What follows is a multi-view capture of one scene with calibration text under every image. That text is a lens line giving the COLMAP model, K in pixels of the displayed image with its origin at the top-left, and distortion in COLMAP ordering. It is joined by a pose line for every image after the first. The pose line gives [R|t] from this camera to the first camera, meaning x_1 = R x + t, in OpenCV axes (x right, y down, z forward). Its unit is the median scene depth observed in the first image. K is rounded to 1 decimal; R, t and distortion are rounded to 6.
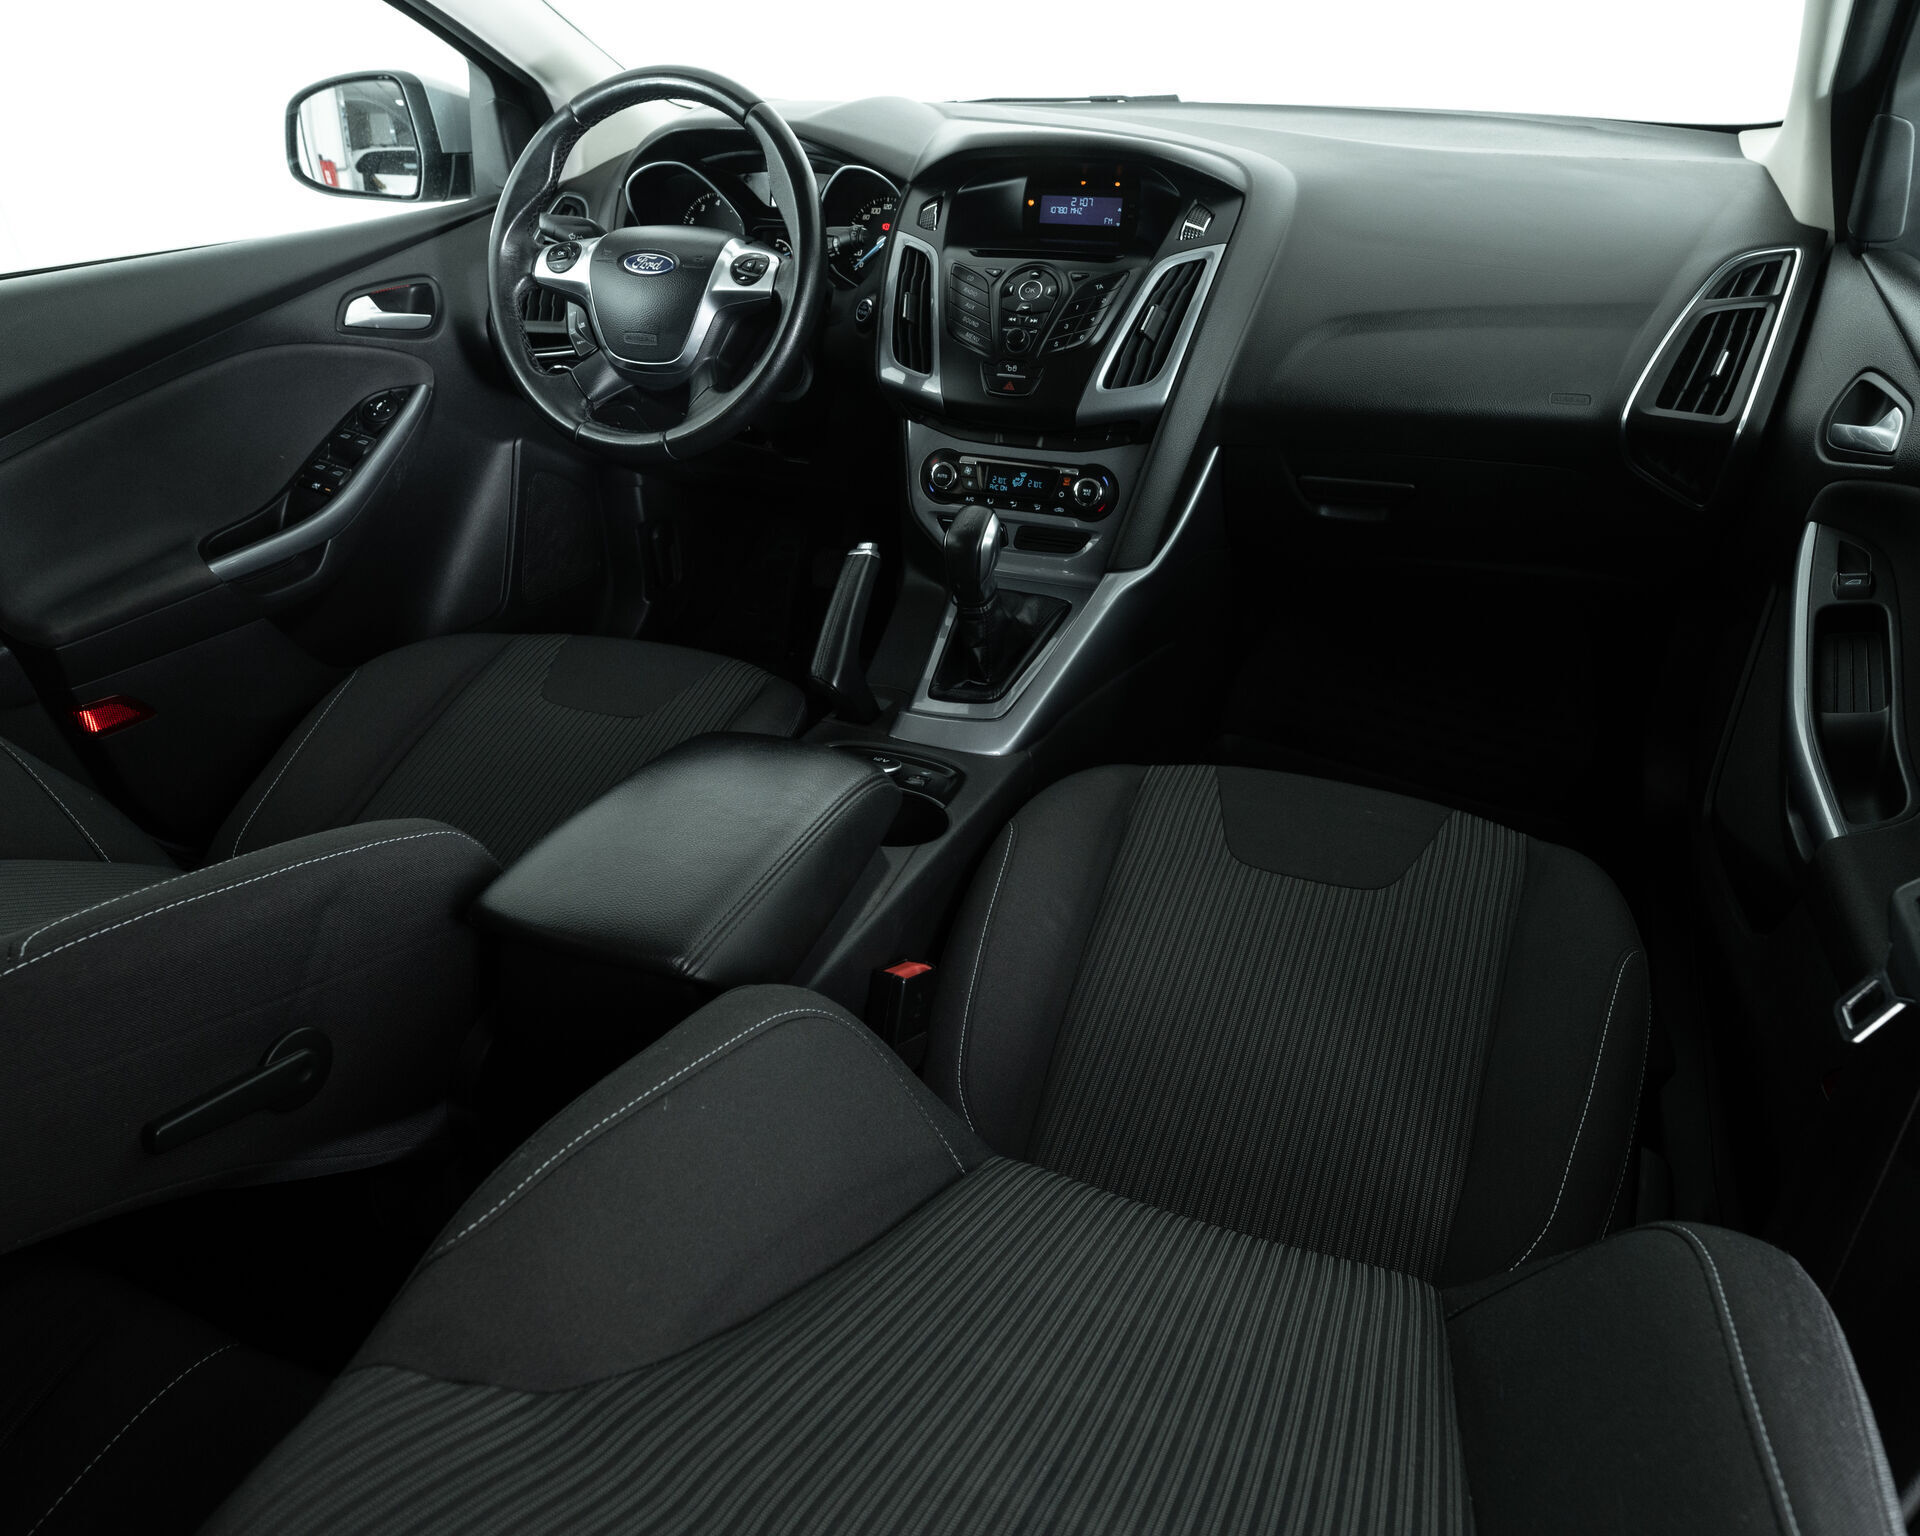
lens RADIAL K [[1349.6, 0, 960.0], [0, 1349.6, 768.0], [0, 0, 1]] dist [-0.024492, -0.001952]
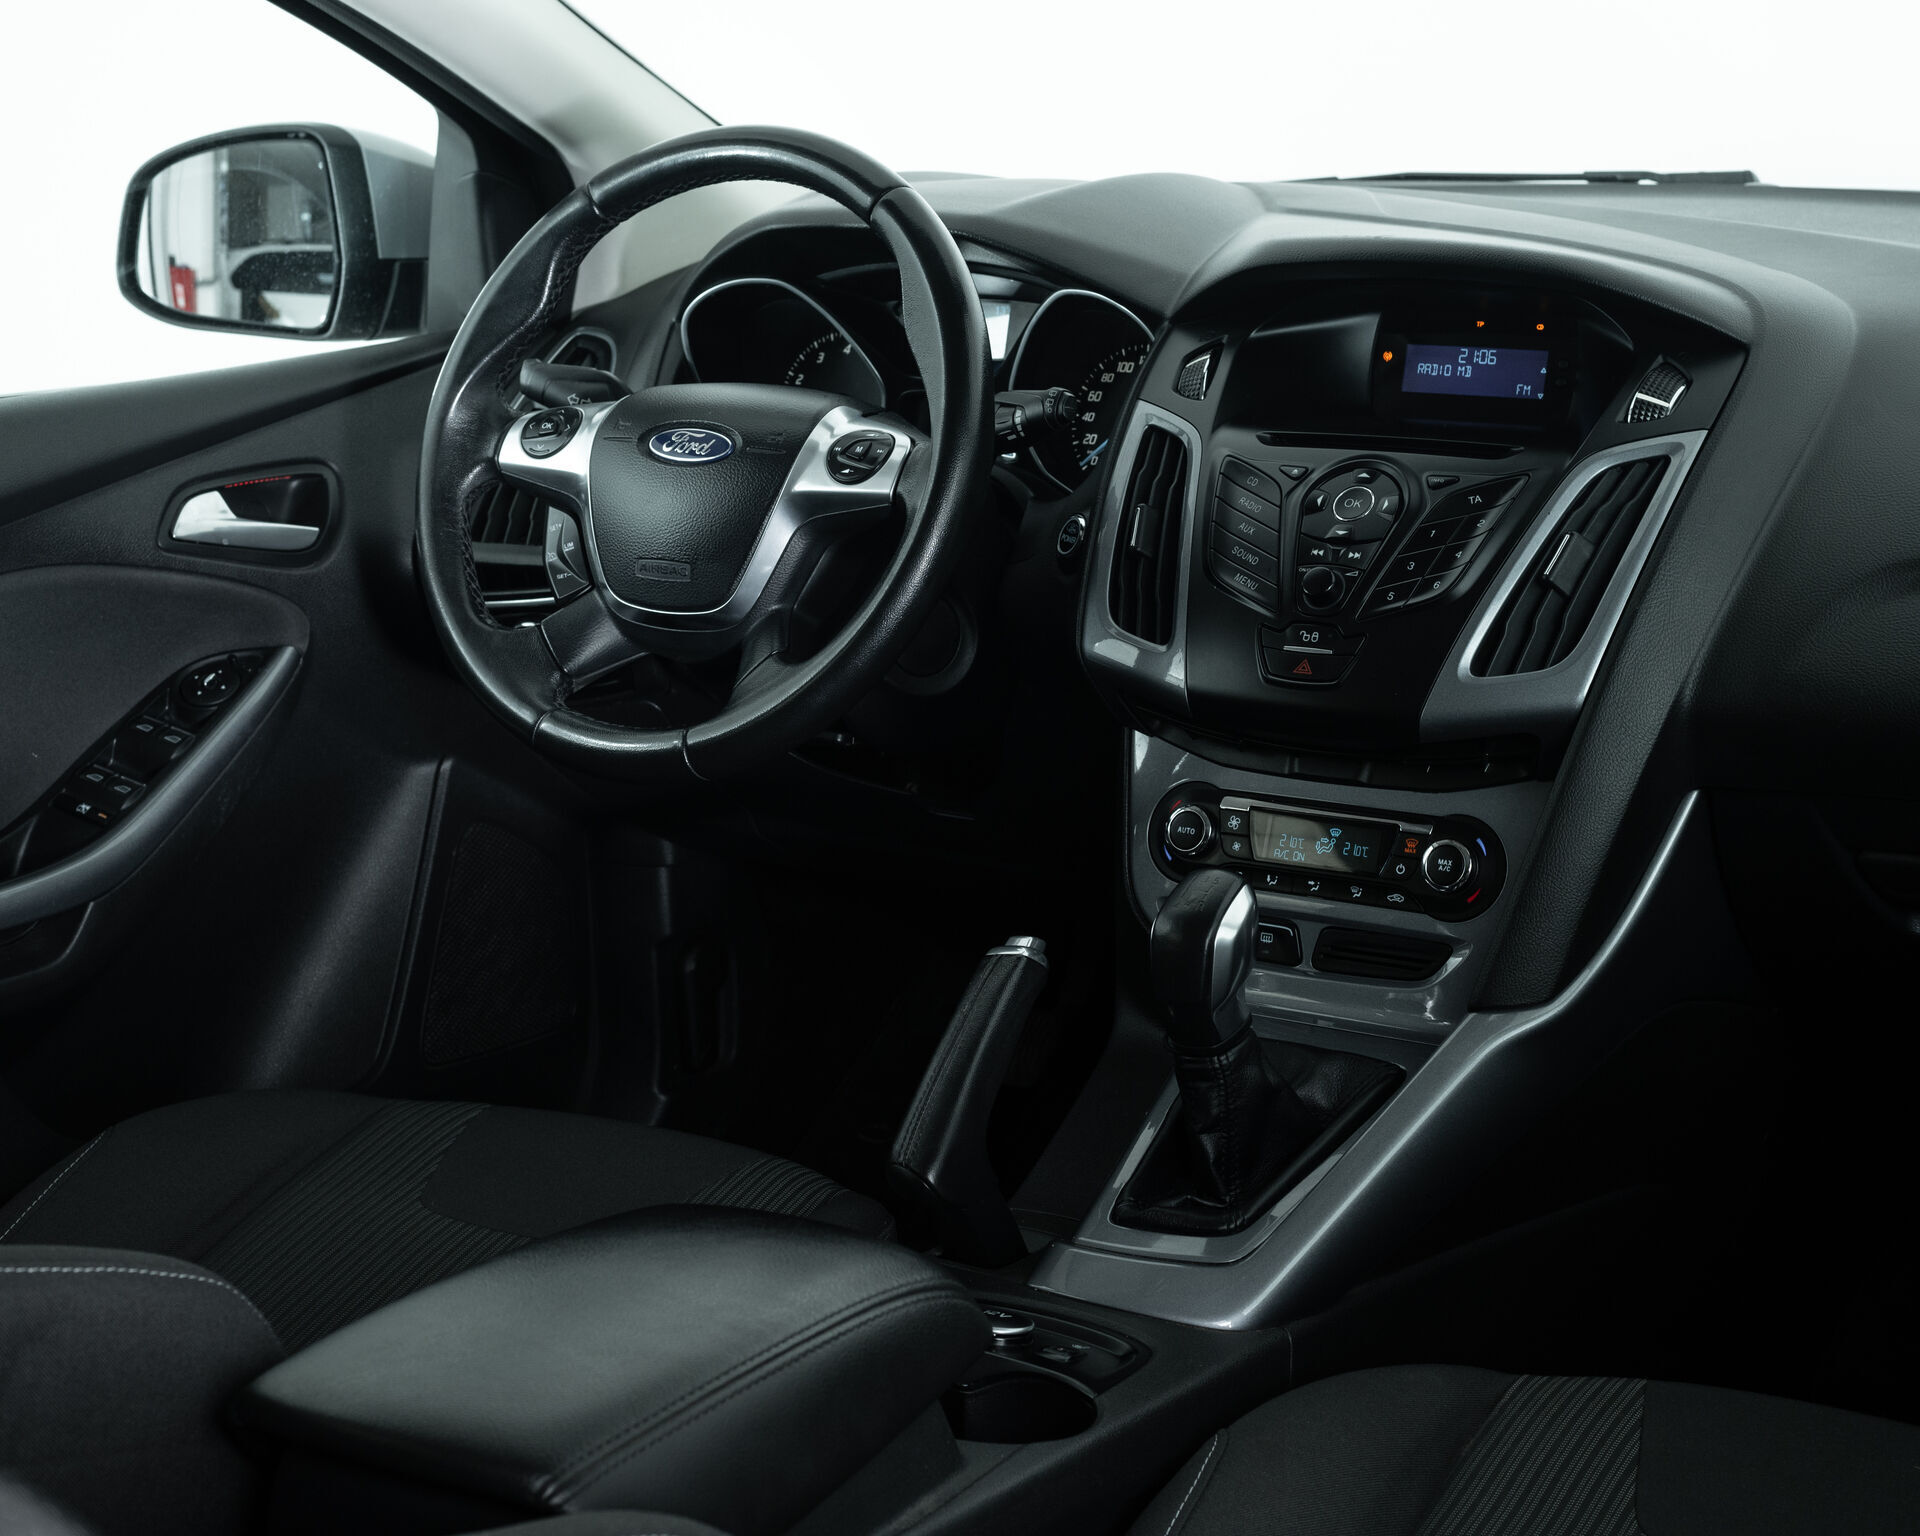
lens RADIAL K [[3470.7, 0, 911.1], [0, 3470.7, 768.9], [0, 0, 1]] dist [-0.128557, -0.043831]
pose [[0.980206, 0.036362, -0.194614, 0.146701], [-0.089207, 0.958667, -0.270184, 0.140433], [0.176745, 0.282197, 0.942935, -0.319564]]
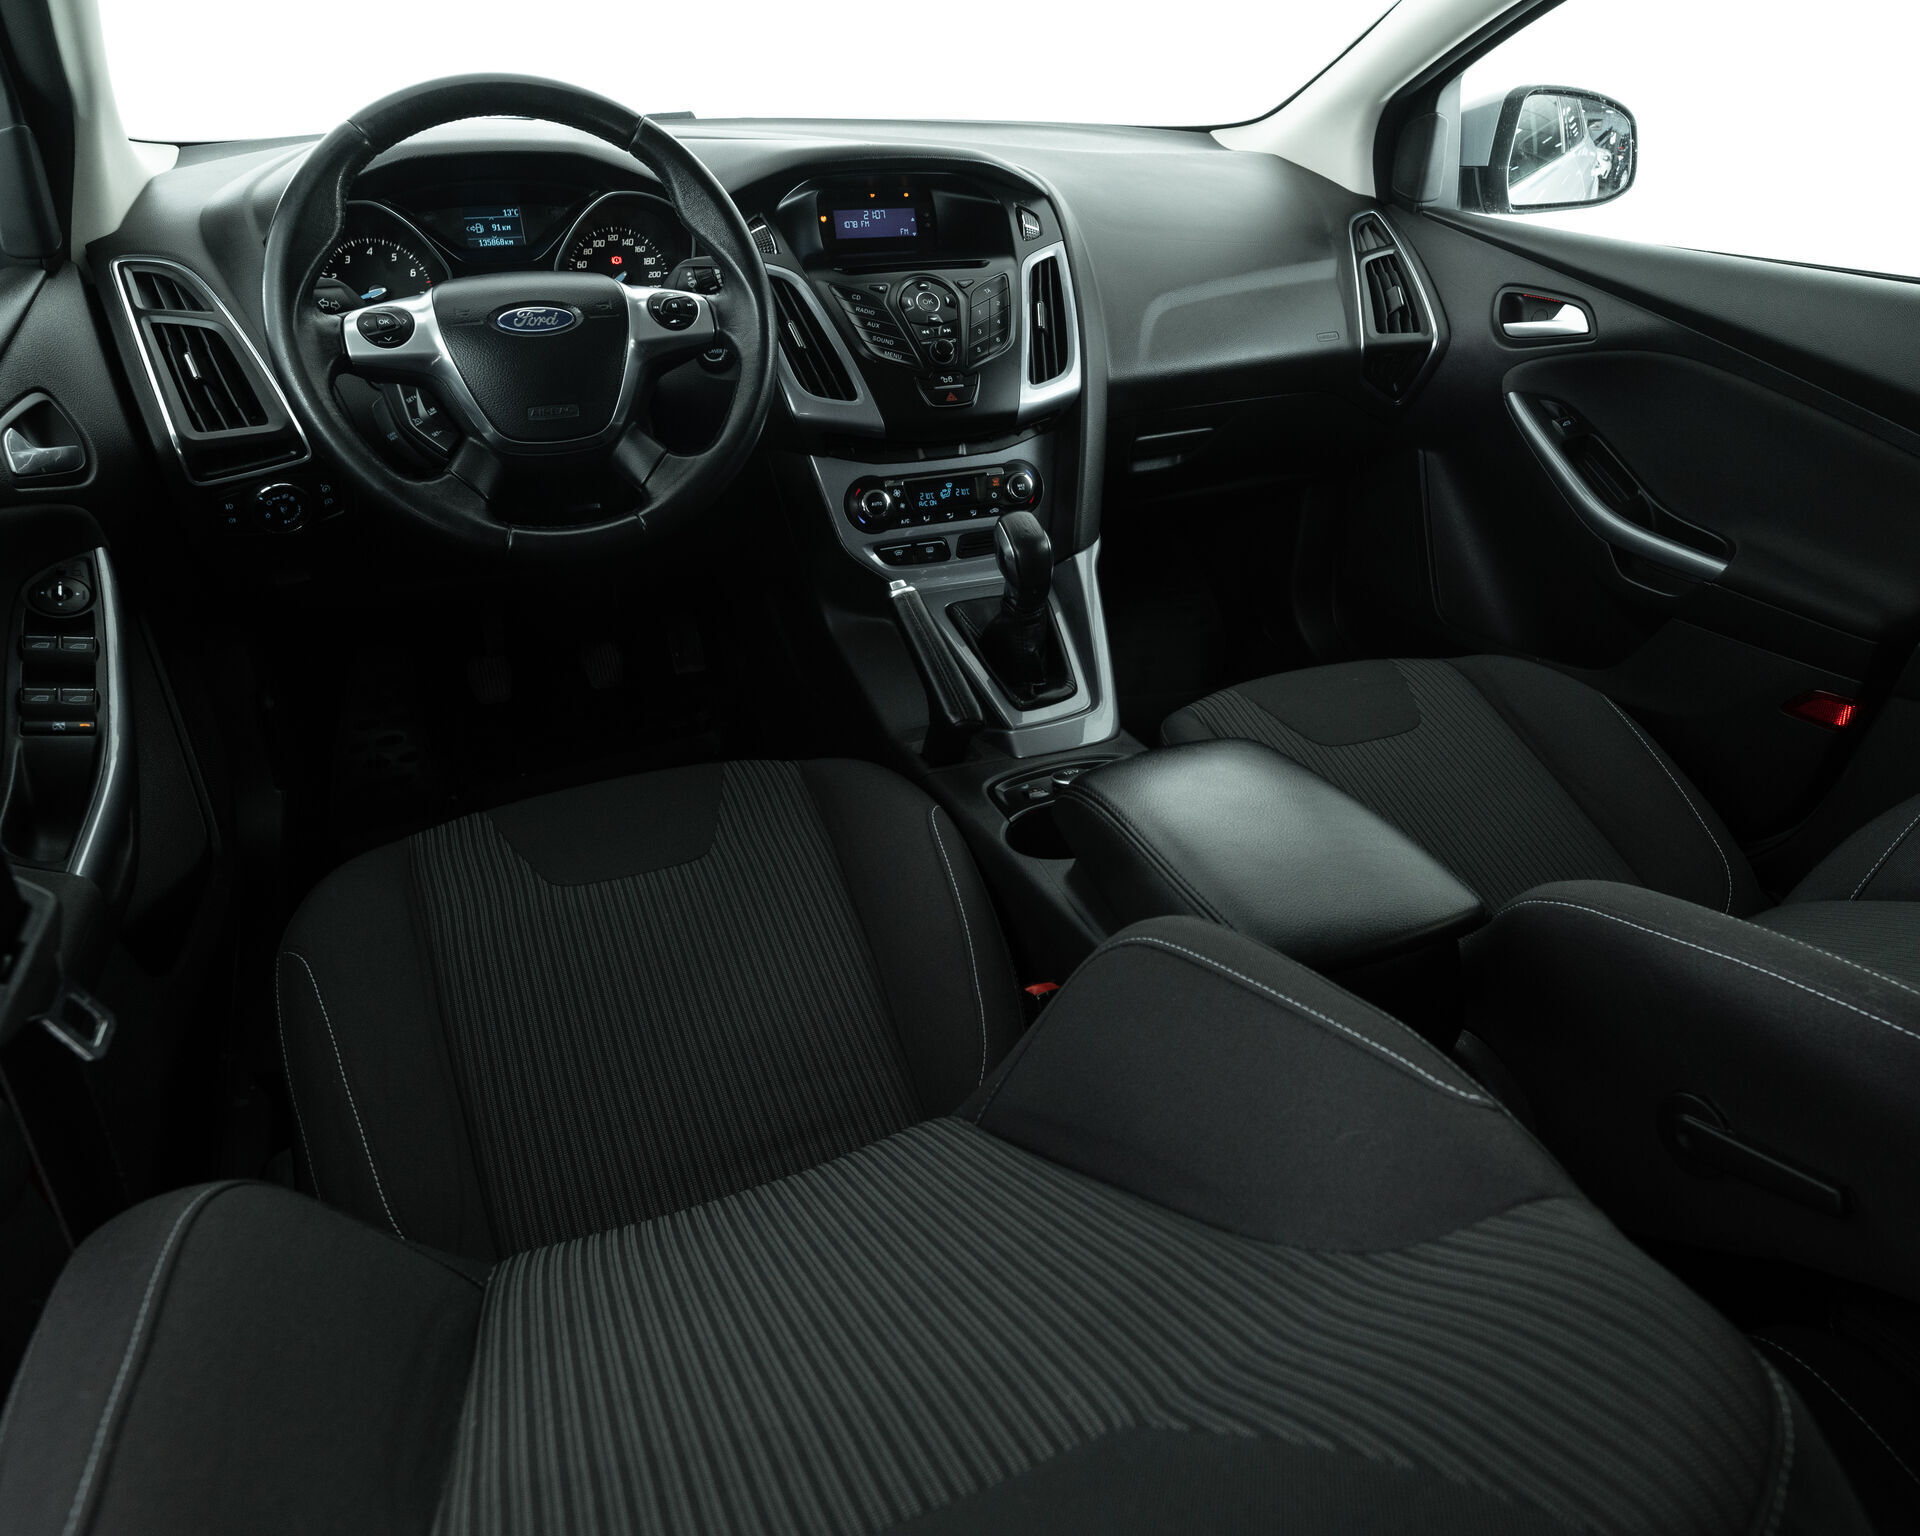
lens RADIAL K [[1353.7, 0, 1051.5], [0, 1353.7, 775.5], [0, 0, 1]] dist [-0.027123, -0.001829]
pose [[0.668986, -0.332105, 0.664954, -0.634830], [0.338936, 0.932504, 0.124739, -0.115221], [-0.661498, 0.141928, 0.736394, 0.240428]]
